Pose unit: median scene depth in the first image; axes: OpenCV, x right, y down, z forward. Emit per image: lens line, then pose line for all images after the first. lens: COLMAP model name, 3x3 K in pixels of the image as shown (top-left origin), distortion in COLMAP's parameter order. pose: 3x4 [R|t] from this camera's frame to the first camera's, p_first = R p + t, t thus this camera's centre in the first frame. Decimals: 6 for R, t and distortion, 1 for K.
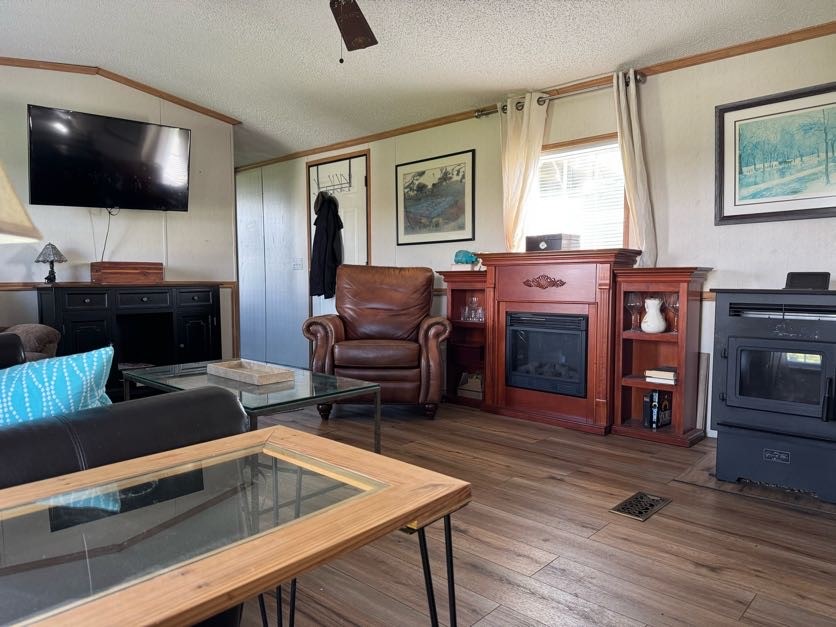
lens RADIAL K [[583.5, 0, 417.3], [0, 583.5, 317.4], [0, 0, 1]] dist [0.039629, -0.001620]
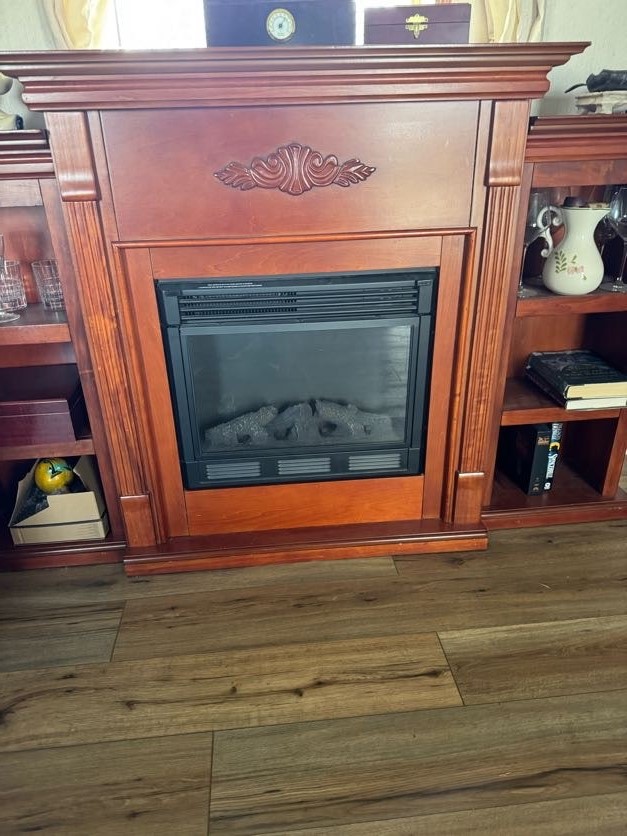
lens RADIAL K [[583.5, 0, 312.0], [0, 583.5, 417.8], [0, 0, 1]] dist [0.039629, -0.001620]
pose [[0.663300, -0.333512, 0.669928, -0.025148], [0.072568, 0.919648, 0.385981, -0.063933], [-0.744827, -0.207406, 0.634204, 0.830055]]
